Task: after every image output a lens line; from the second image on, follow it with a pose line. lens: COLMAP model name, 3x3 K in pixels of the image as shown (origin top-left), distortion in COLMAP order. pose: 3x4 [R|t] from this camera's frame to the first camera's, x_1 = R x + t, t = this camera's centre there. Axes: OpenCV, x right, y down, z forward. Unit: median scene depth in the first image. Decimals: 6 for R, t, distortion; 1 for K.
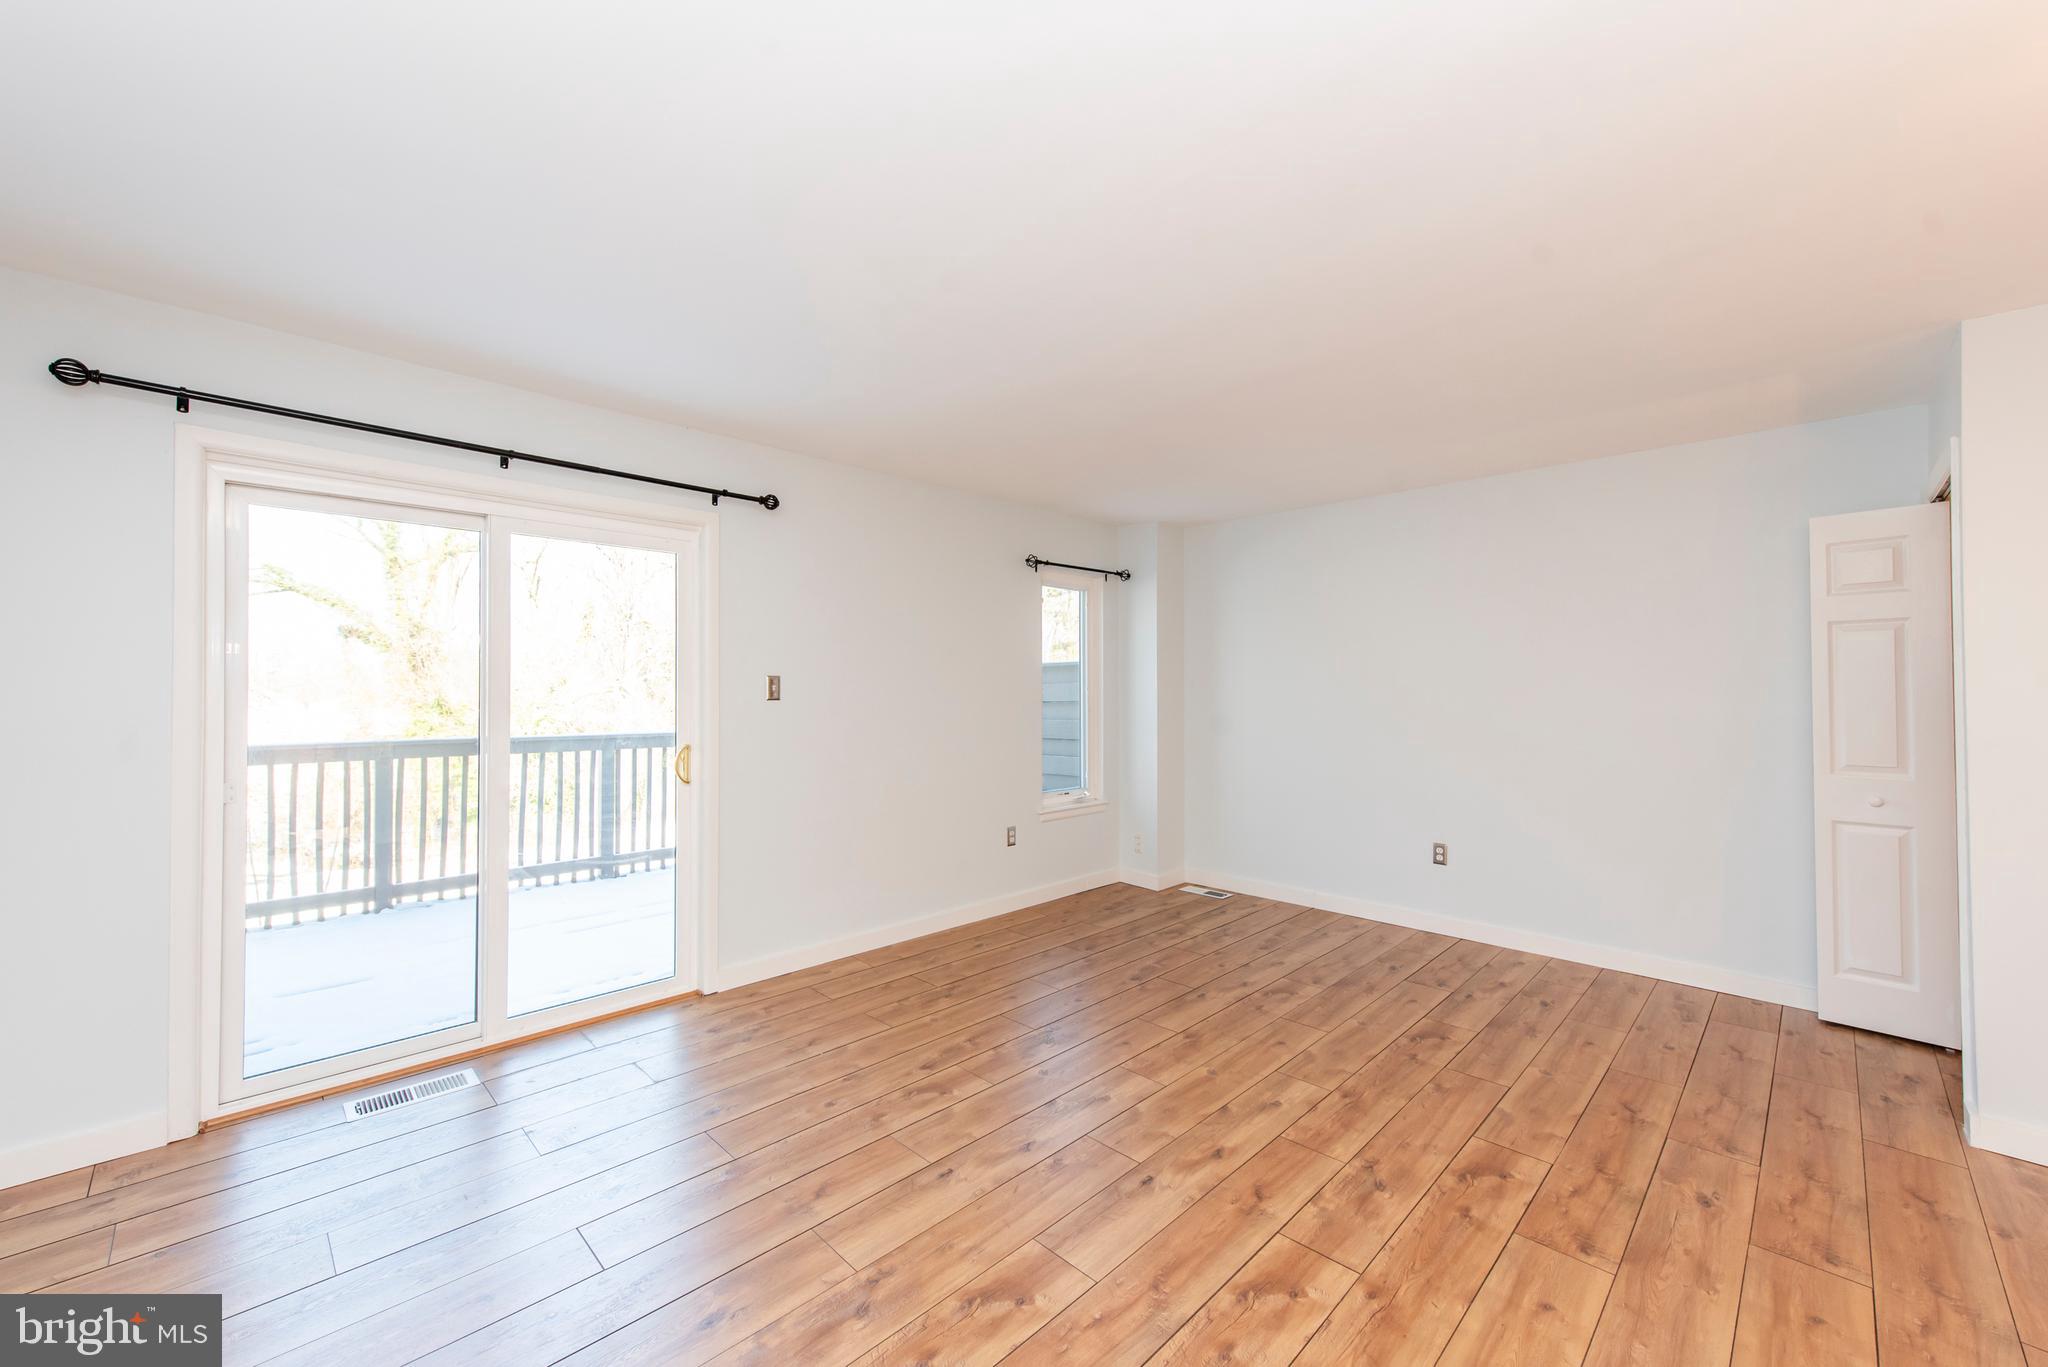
lens RADIAL K [[799.5, 0, 1028.4], [0, 799.5, 674.8], [0, 0, 1]] dist [0.009211, -0.002158]
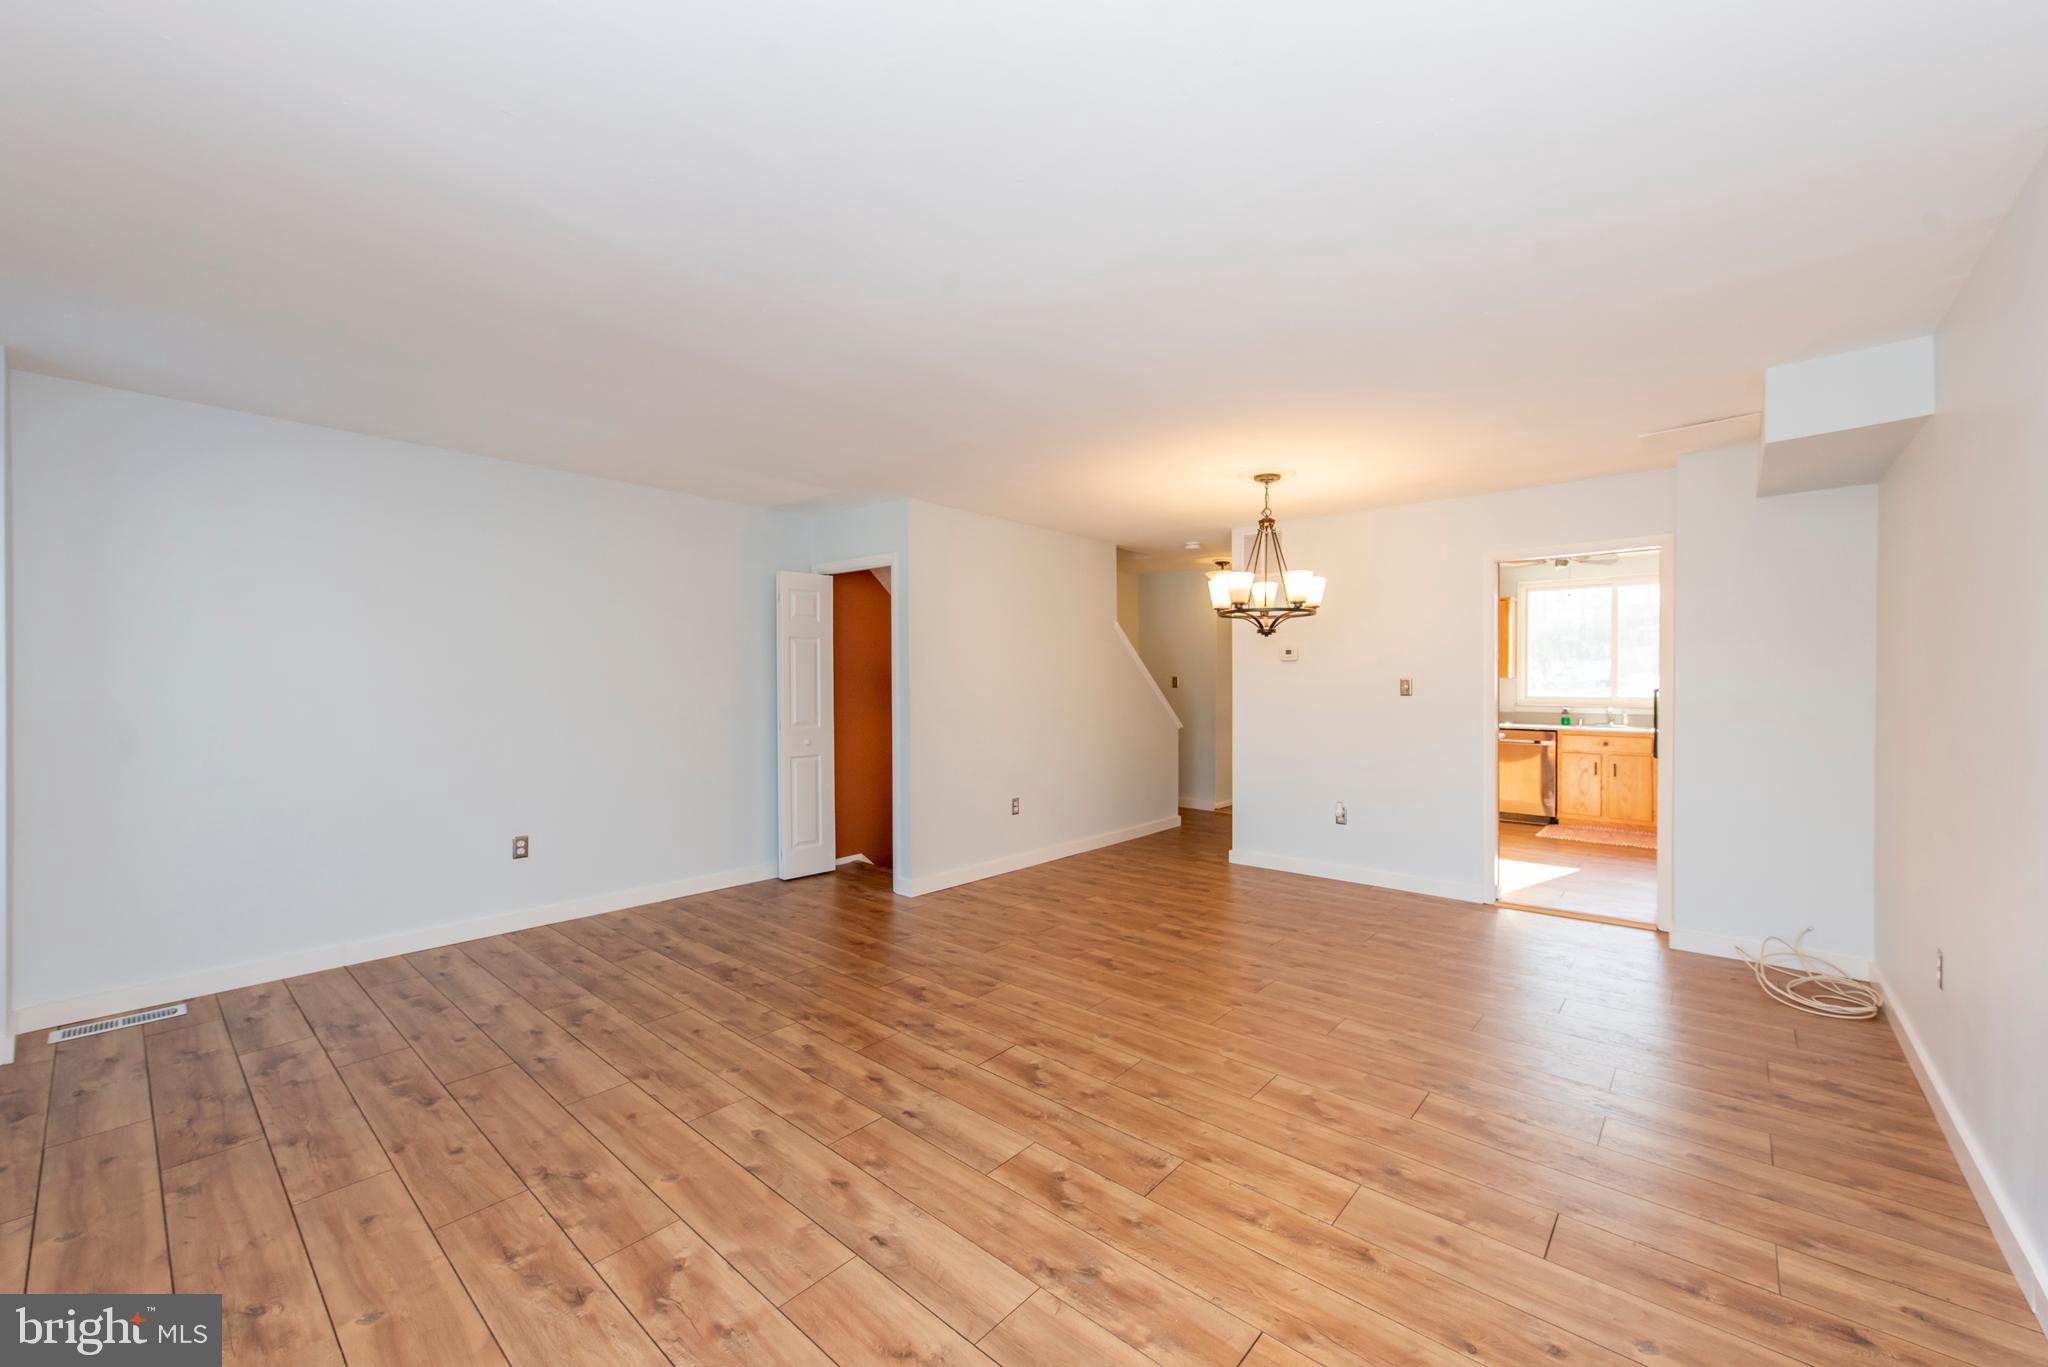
lens RADIAL K [[799.5, 0, 1026.9], [0, 799.5, 689.3], [0, 0, 1]] dist [0.009211, -0.002158]
pose [[-0.071584, -0.012009, 0.997362, -0.726674], [-0.021424, 0.999715, 0.010500, 0.015551], [-0.997204, -0.020616, -0.071821, 0.692687]]
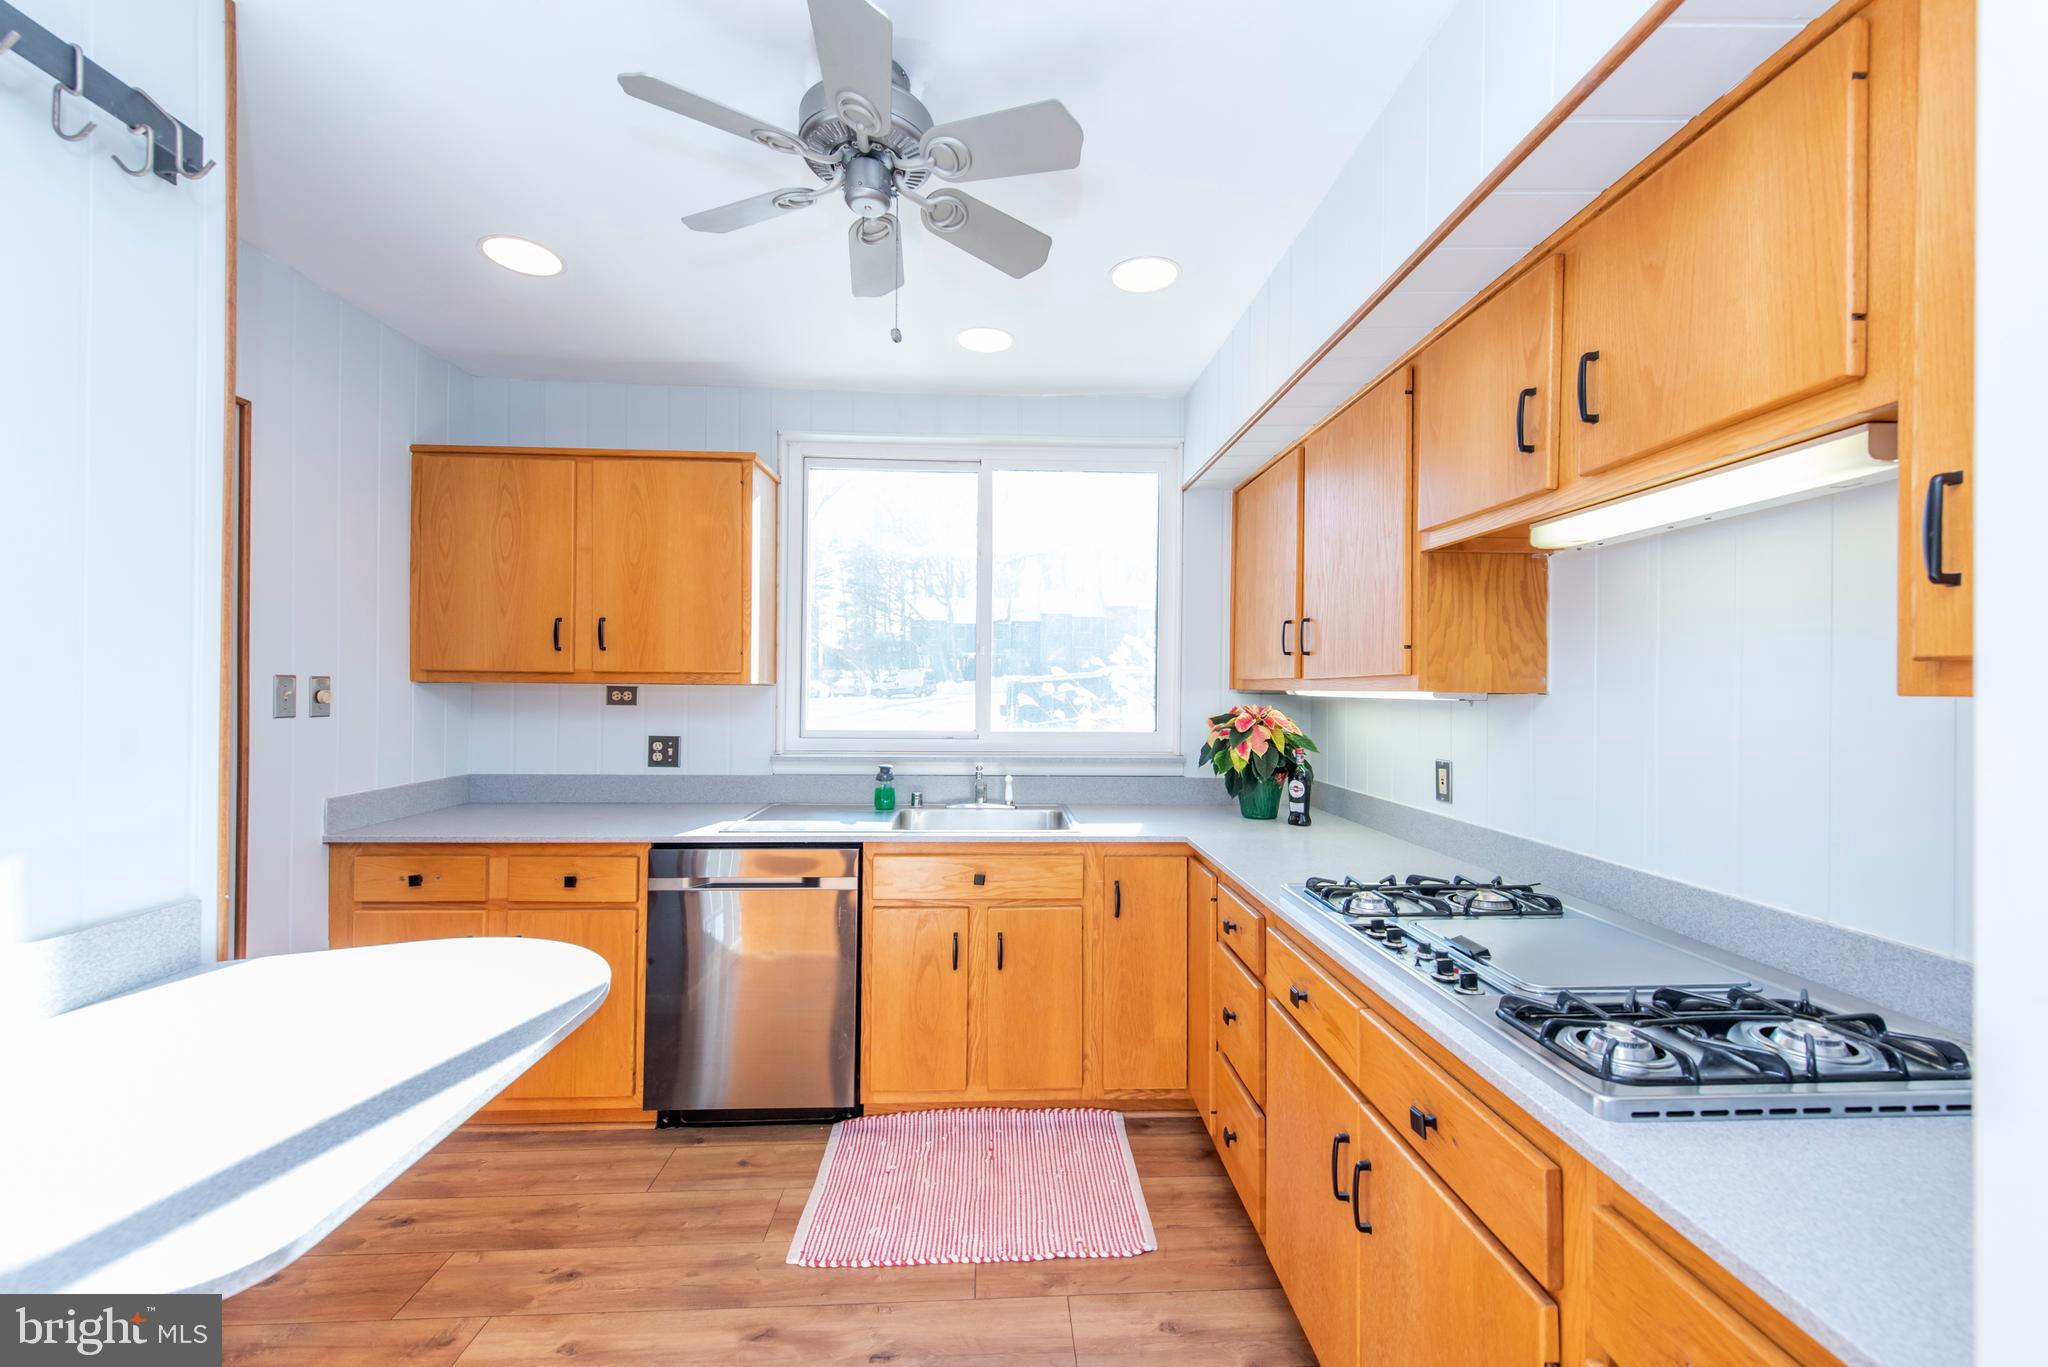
lens RADIAL K [[799.5, 0, 1031.1], [0, 799.5, 672.8], [0, 0, 1]] dist [0.009211, -0.002158]
pose [[-0.743082, 0.003305, 0.669193, 0.898094], [-0.026487, 0.999059, -0.034346, -0.018721], [-0.668676, -0.043247, -0.742295, -0.580726]]
